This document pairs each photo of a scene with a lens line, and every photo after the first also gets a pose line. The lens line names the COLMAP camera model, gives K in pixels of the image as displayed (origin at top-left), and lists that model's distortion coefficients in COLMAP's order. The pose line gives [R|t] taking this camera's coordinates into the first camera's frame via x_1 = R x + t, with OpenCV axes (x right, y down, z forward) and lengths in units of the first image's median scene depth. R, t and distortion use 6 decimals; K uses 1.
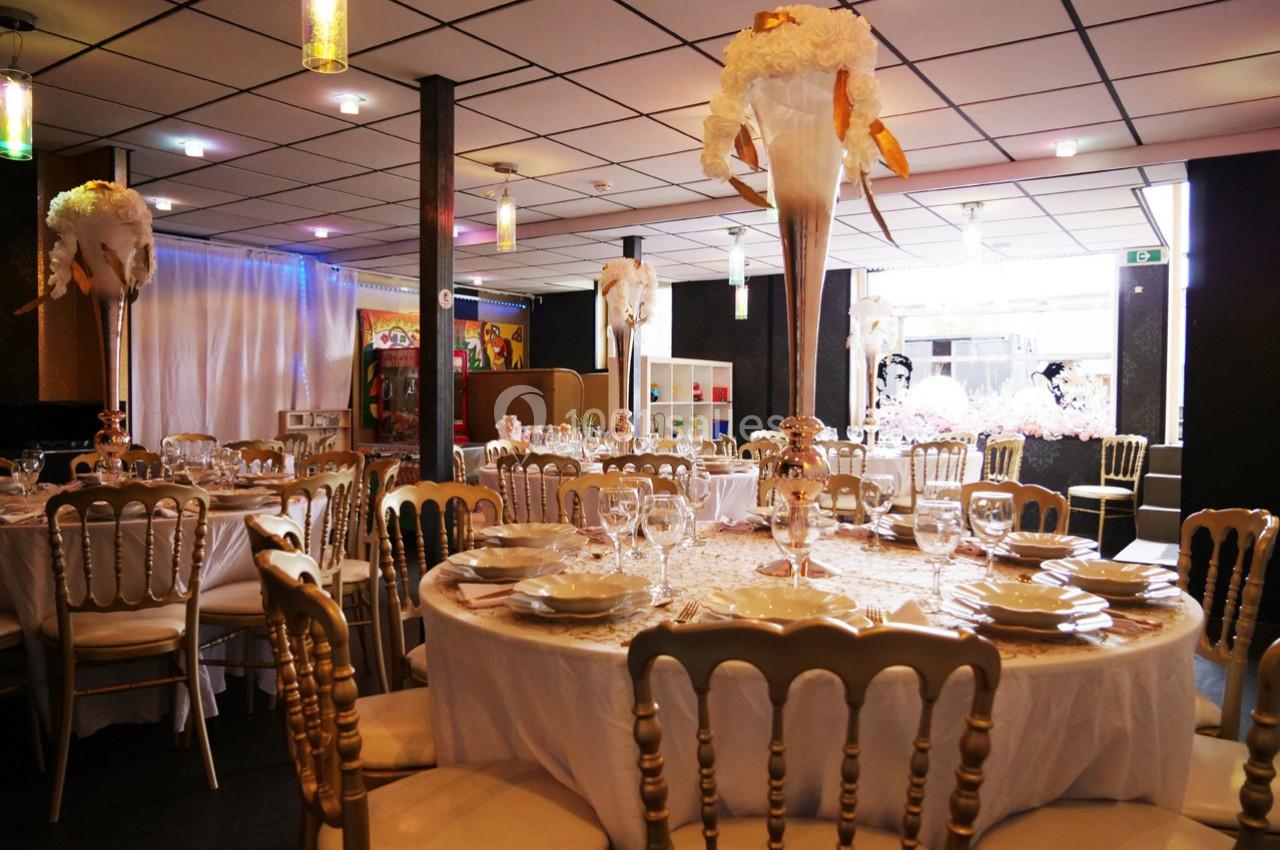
lens RADIAL K [[933.8, 0, 644.6], [0, 933.8, 431.5], [0, 0, 1]] dist [-0.051683, 0.022946]
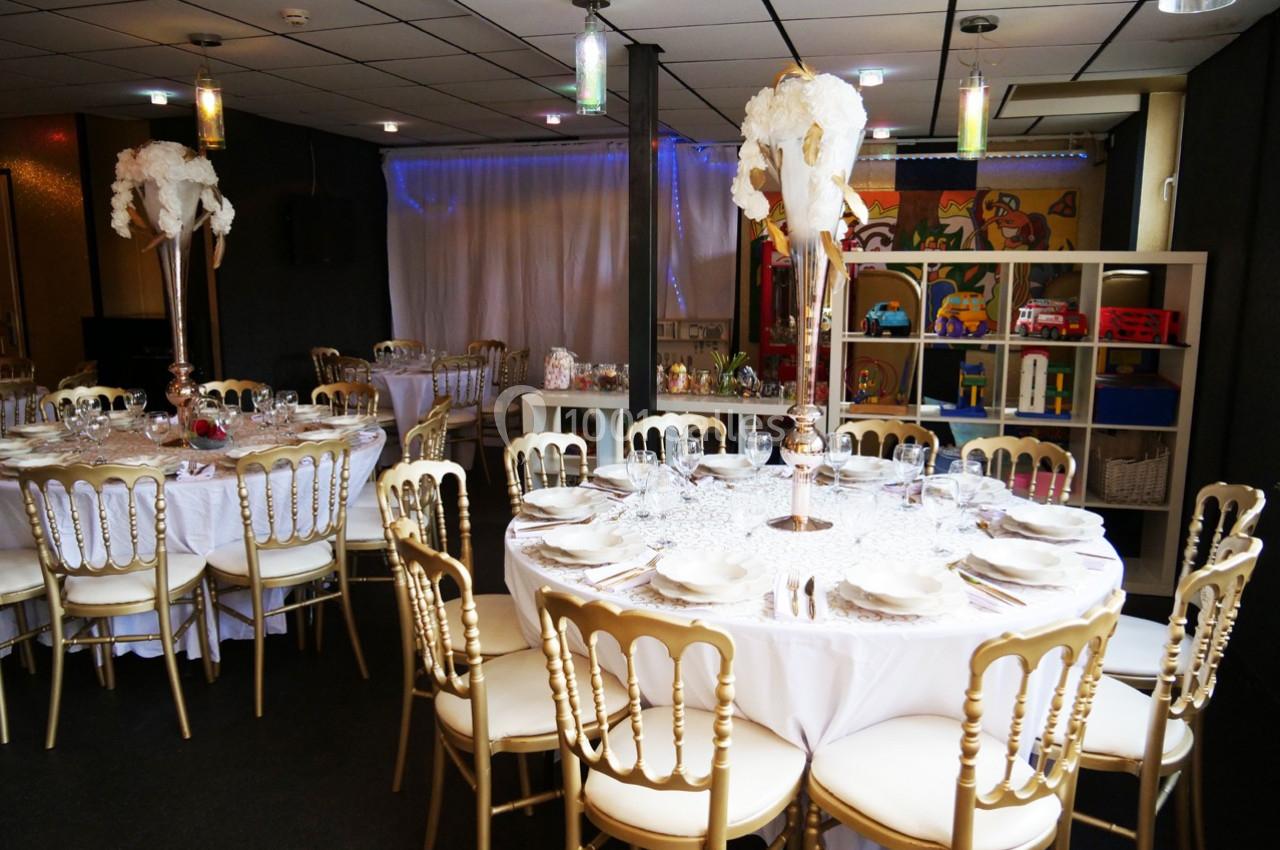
lens RADIAL K [[933.8, 0, 673.7], [0, 933.8, 434.5], [0, 0, 1]] dist [-0.051683, 0.022946]
pose [[0.316141, 0.164418, -0.934356, 0.533144], [-0.030575, 0.986122, 0.163182, -0.066062], [0.948219, -0.023020, 0.316781, 0.801208]]
